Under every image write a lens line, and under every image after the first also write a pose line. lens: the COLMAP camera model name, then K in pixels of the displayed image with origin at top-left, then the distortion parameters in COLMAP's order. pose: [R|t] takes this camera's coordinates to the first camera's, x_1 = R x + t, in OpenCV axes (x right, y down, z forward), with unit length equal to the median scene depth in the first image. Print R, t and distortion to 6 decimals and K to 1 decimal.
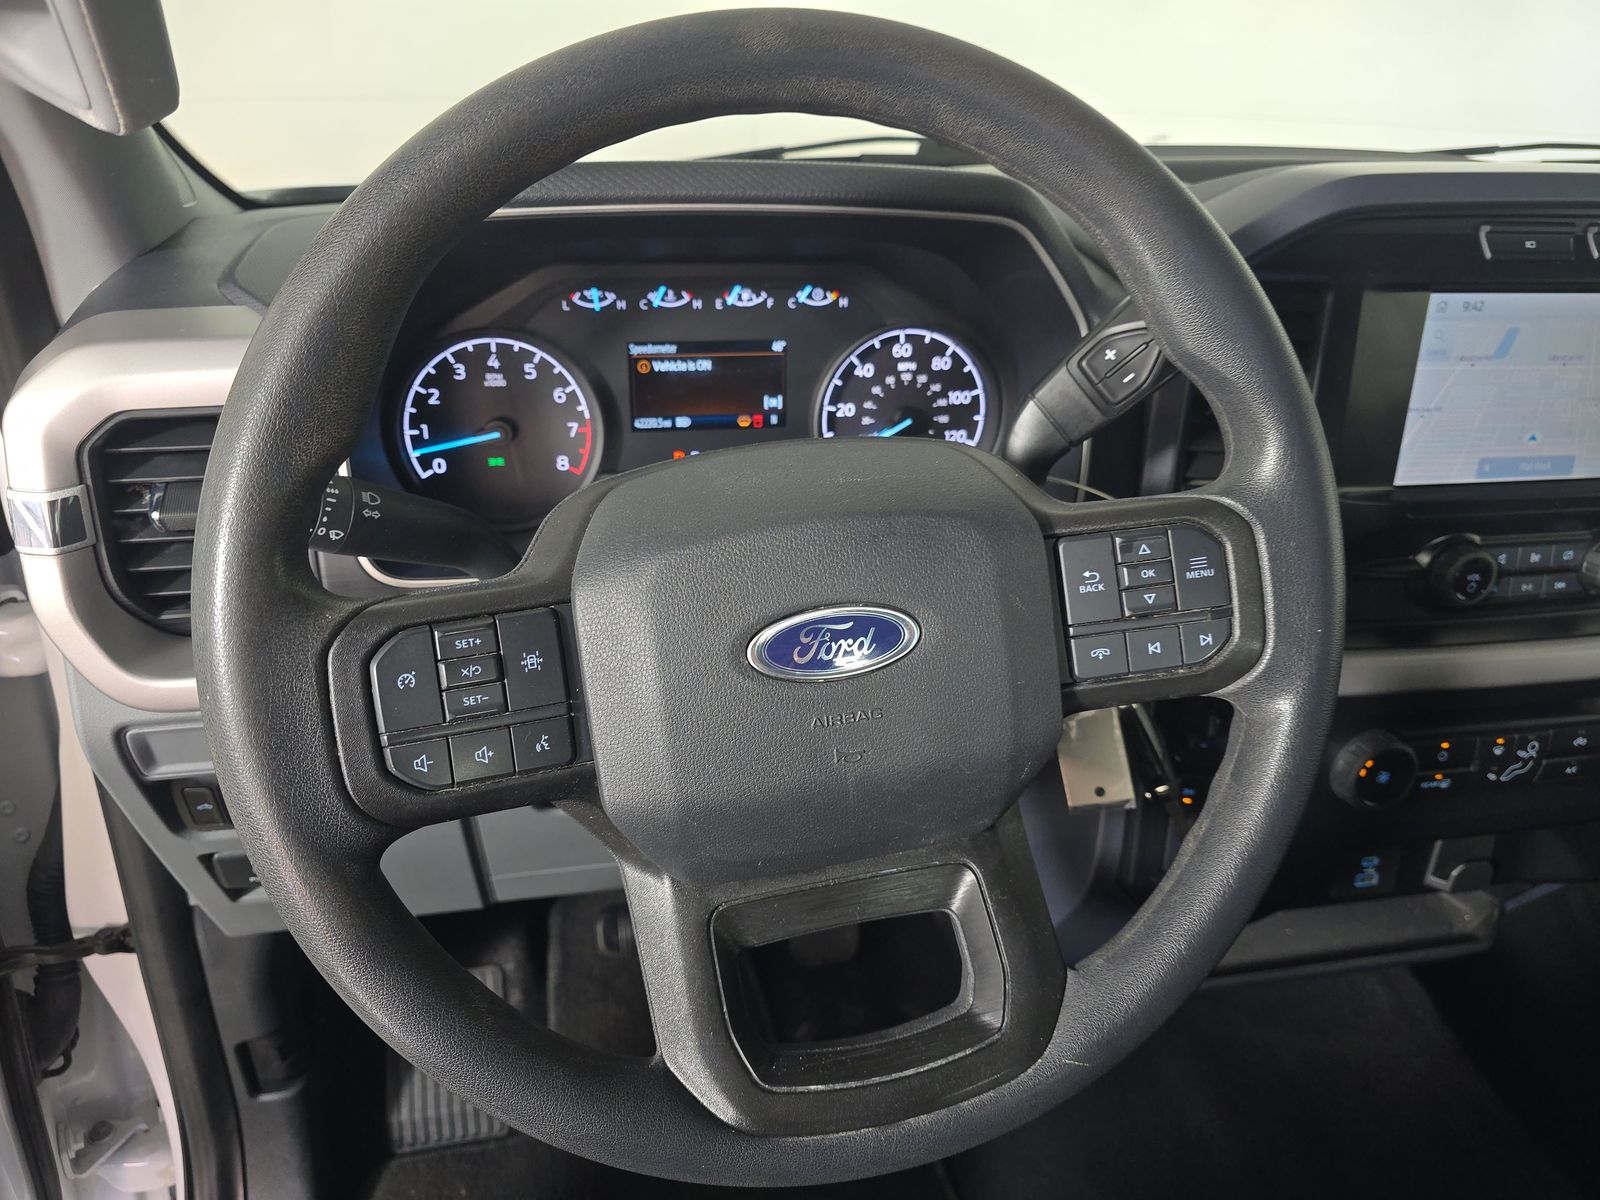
lens RADIAL K [[1100.5, 0, 786.5], [0, 1100.5, 615.2], [0, 0, 1]] dist [0.002516, -0.025905]
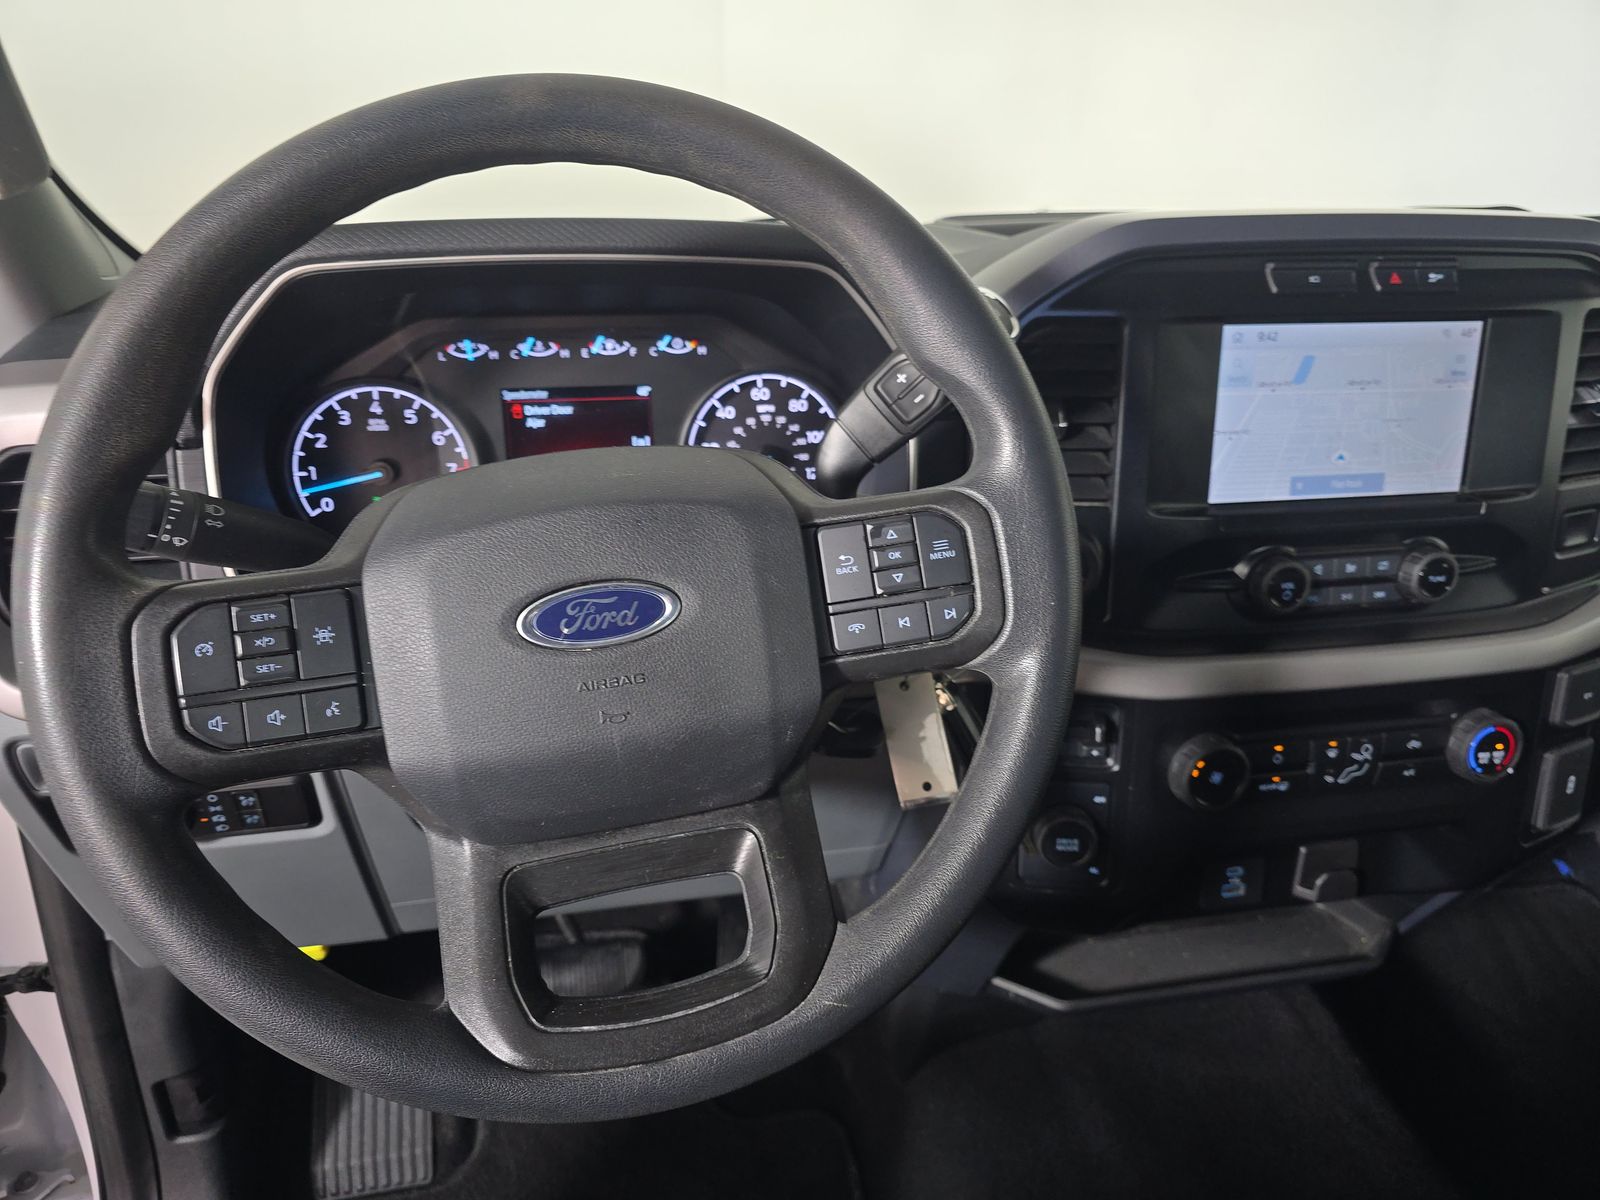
lens RADIAL K [[1100.5, 0, 792.8], [0, 1100.5, 612.9], [0, 0, 1]] dist [0.002516, -0.025905]
pose [[0.999784, -0.020542, -0.003146, 0.145088], [0.020201, 0.996192, -0.084818, 0.072023], [0.004876, 0.084737, 0.996391, -0.067169]]
